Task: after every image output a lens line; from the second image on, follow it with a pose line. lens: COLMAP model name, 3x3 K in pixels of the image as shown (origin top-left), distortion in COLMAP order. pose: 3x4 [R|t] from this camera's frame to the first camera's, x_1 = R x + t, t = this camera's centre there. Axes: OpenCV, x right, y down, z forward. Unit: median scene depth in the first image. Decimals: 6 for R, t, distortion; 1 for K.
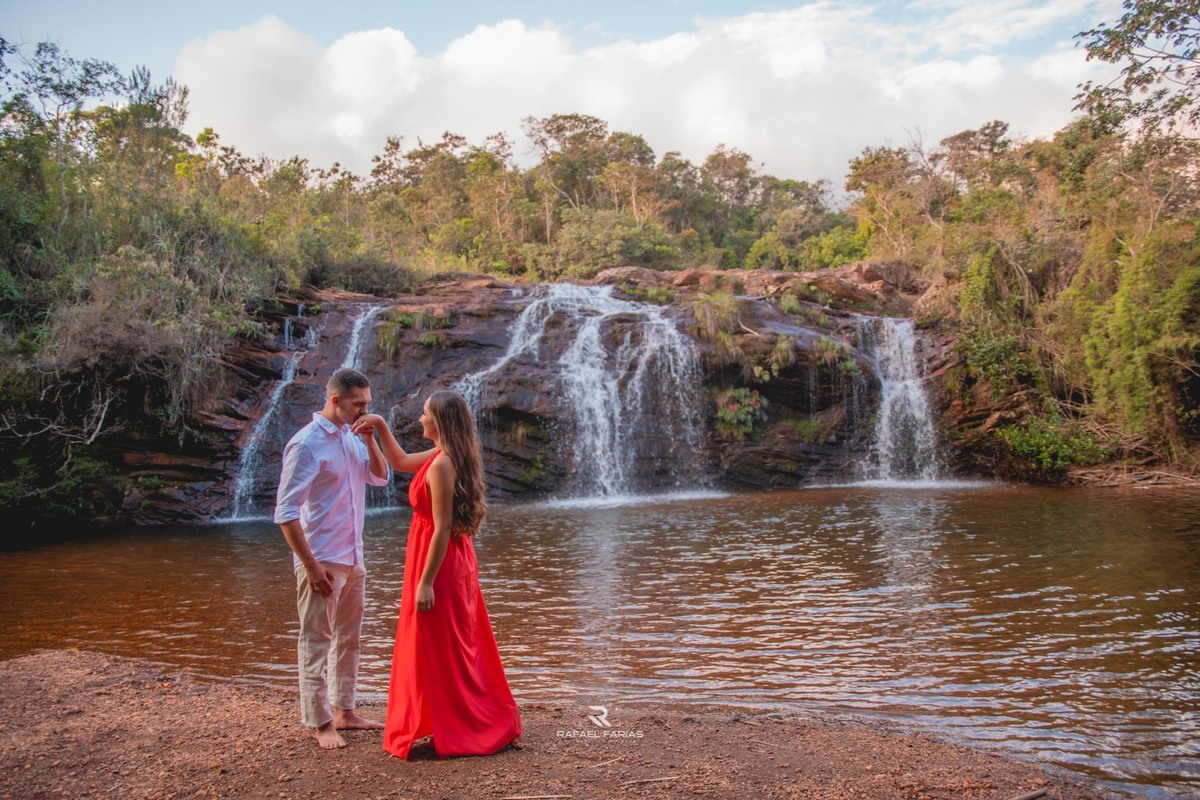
lens RADIAL K [[851.4, 0, 600.0], [0, 851.4, 400.0], [0, 0, 1]] dist [-0.127540, 0.080098]
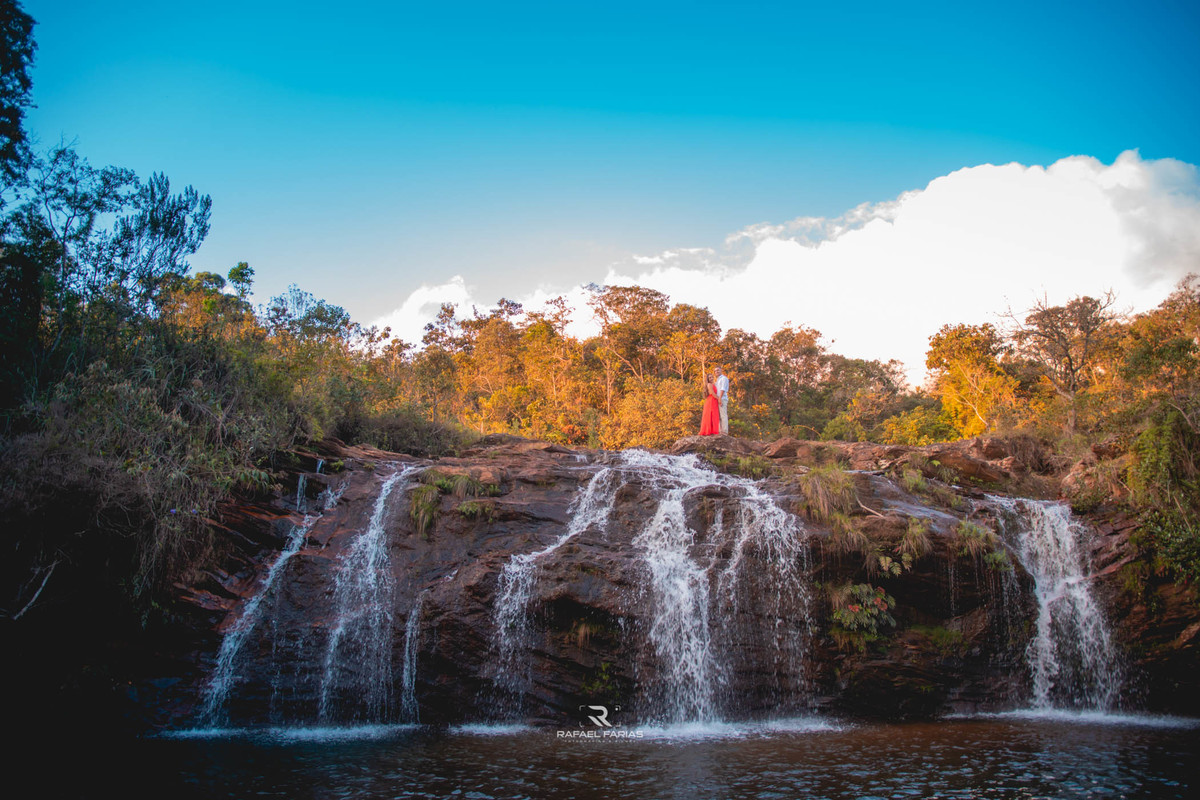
lens RADIAL K [[851.4, 0, 600.0], [0, 851.4, 400.0], [0, 0, 1]] dist [-0.127540, 0.080098]
pose [[0.998168, 0.028233, -0.053517, -0.039436], [-0.039150, 0.975727, -0.215461, -0.003486], [0.046135, 0.217161, 0.975045, 0.190671]]
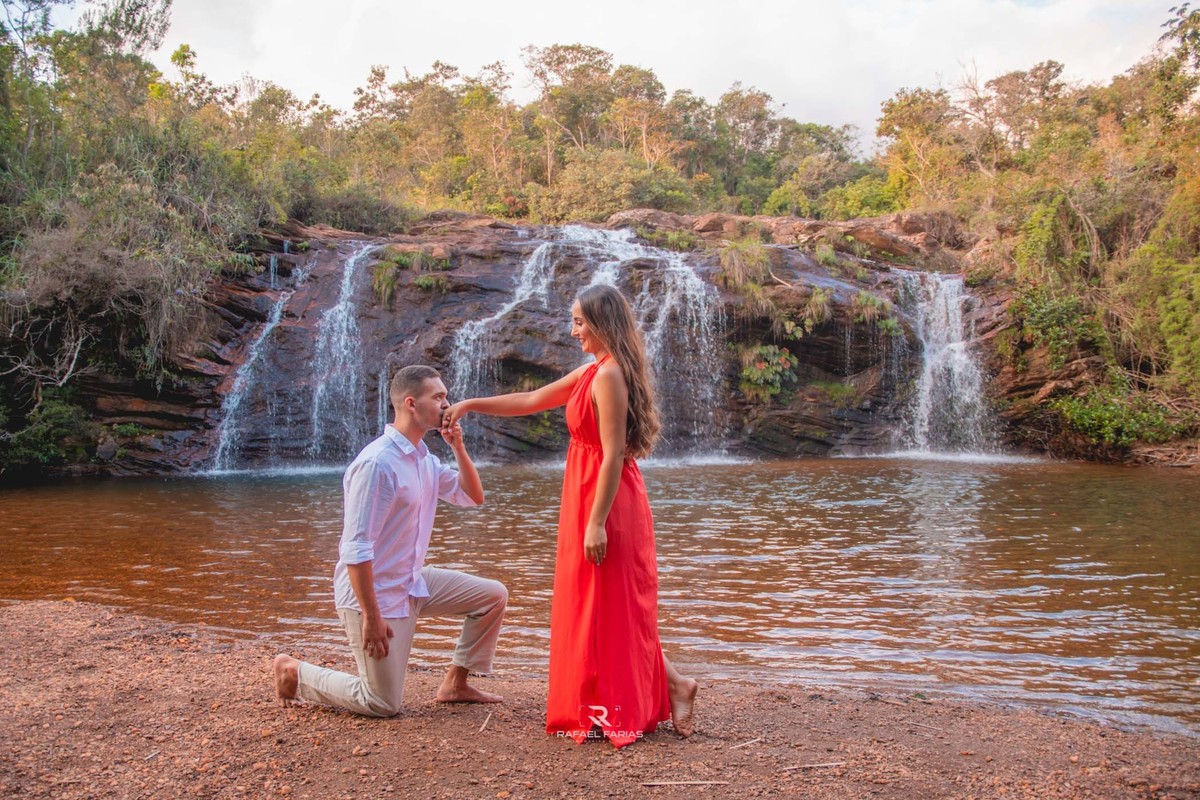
lens RADIAL K [[910.1, 0, 555.6], [0, 910.1, 430.3], [0, 0, 1]] dist [-0.125927, 0.075805]
pose [[0.999065, 0.029557, -0.031560, -0.028592], [-0.027165, 0.996911, 0.073698, 0.011669], [0.033641, -0.072772, 0.996781, 0.023930]]
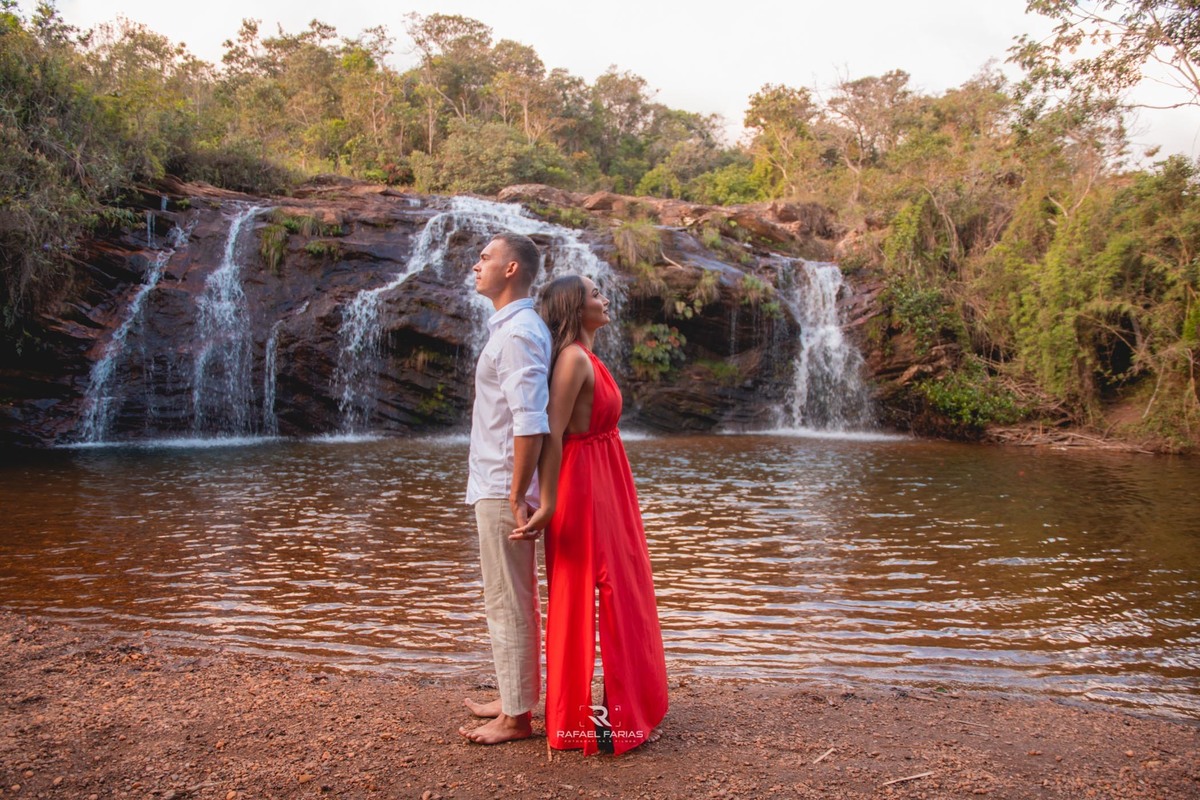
lens RADIAL K [[893.7, 0, 600.0], [0, 893.7, 400.0], [0, 0, 1]] dist [-0.129163, 0.078397]
pose [[0.983493, 0.045699, 0.175080, -0.065280], [-0.057953, 0.996167, 0.065526, 0.008658], [-0.171415, -0.074591, 0.982371, 0.041412]]
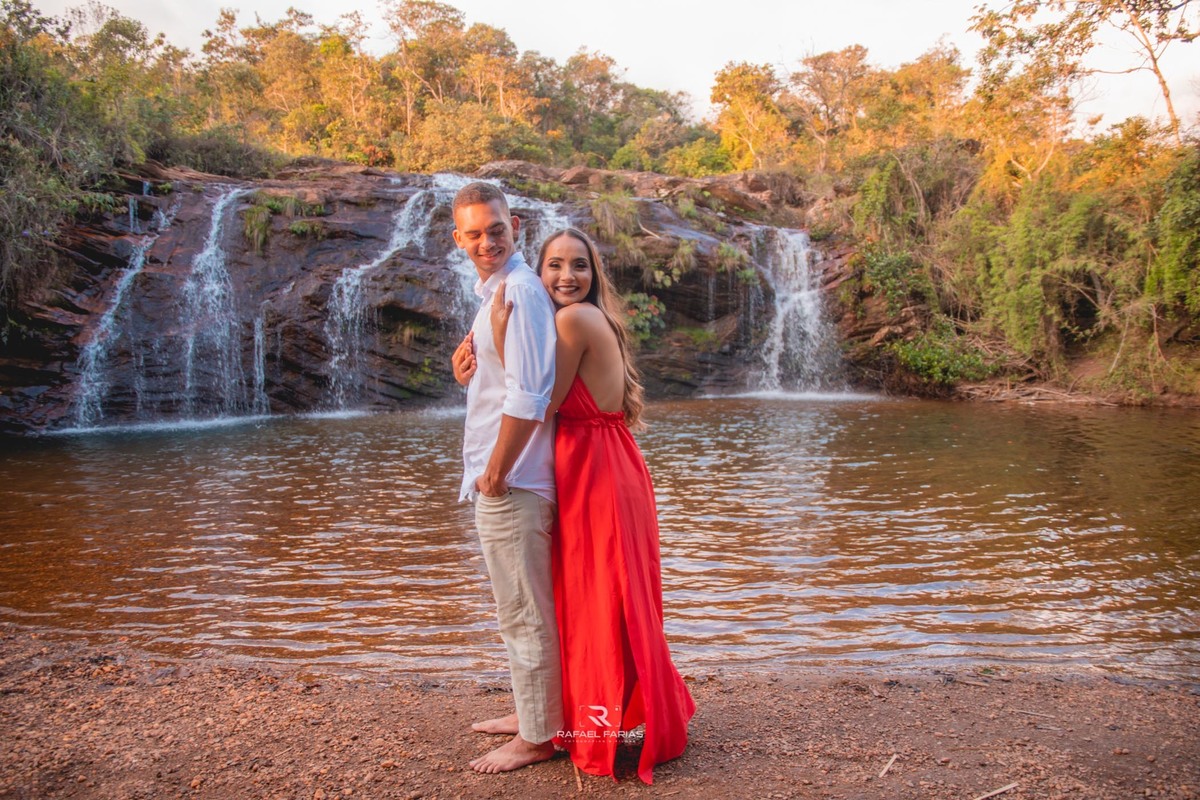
lens RADIAL K [[841.7, 0, 602.6], [0, 841.7, 403.6], [0, 0, 1]] dist [-0.133118, 0.076665]
pose [[0.978808, 0.007350, 0.204650, -0.066523], [-0.029586, 0.993946, 0.105811, 0.010735], [-0.202633, -0.109624, 0.973099, 0.071985]]
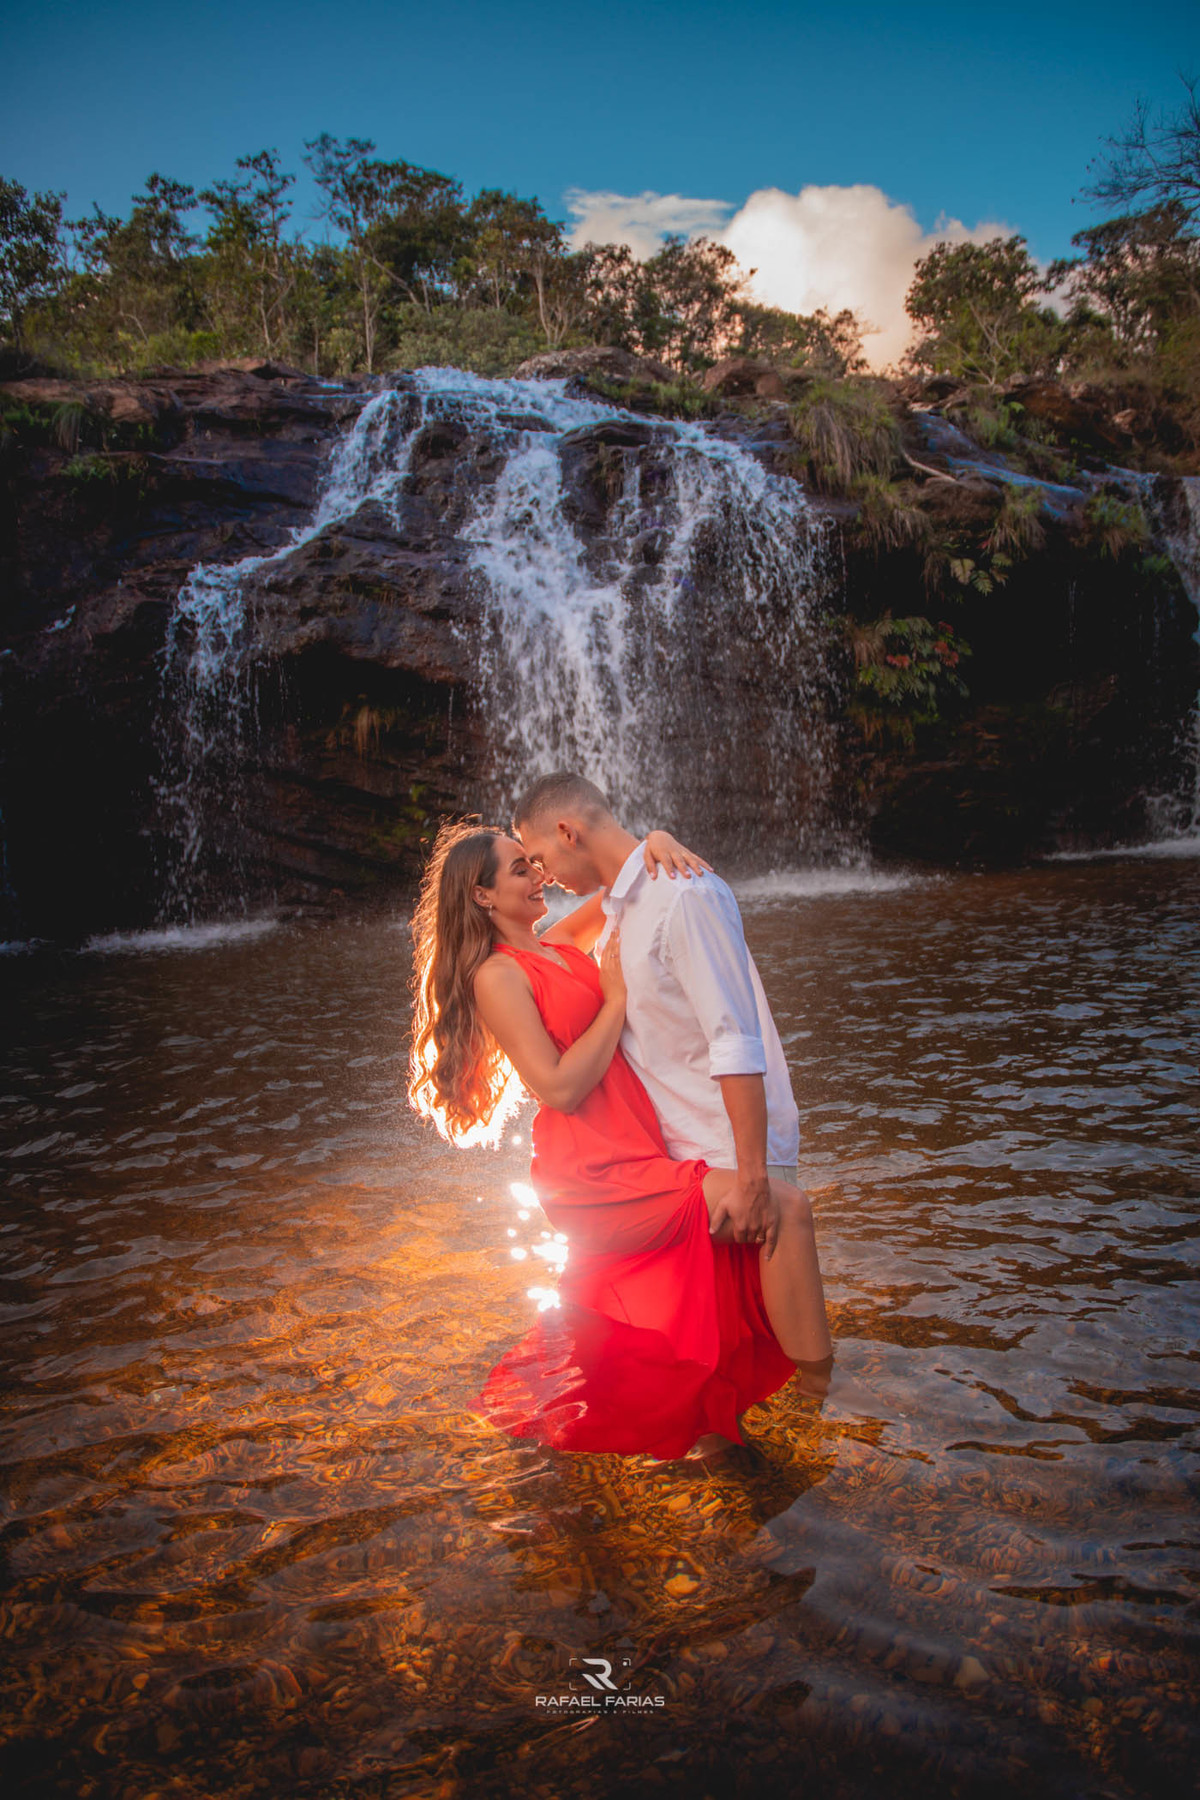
lens RADIAL K [[1262.6, 0, 615.0], [0, 1262.6, 909.4], [0, 0, 1]] dist [-0.133118, 0.076665]
pose [[0.988548, -0.028083, 0.148274, -0.064230], [0.005990, 0.989060, 0.147392, 0.035574], [-0.150791, -0.144816, 0.977901, 0.414816]]
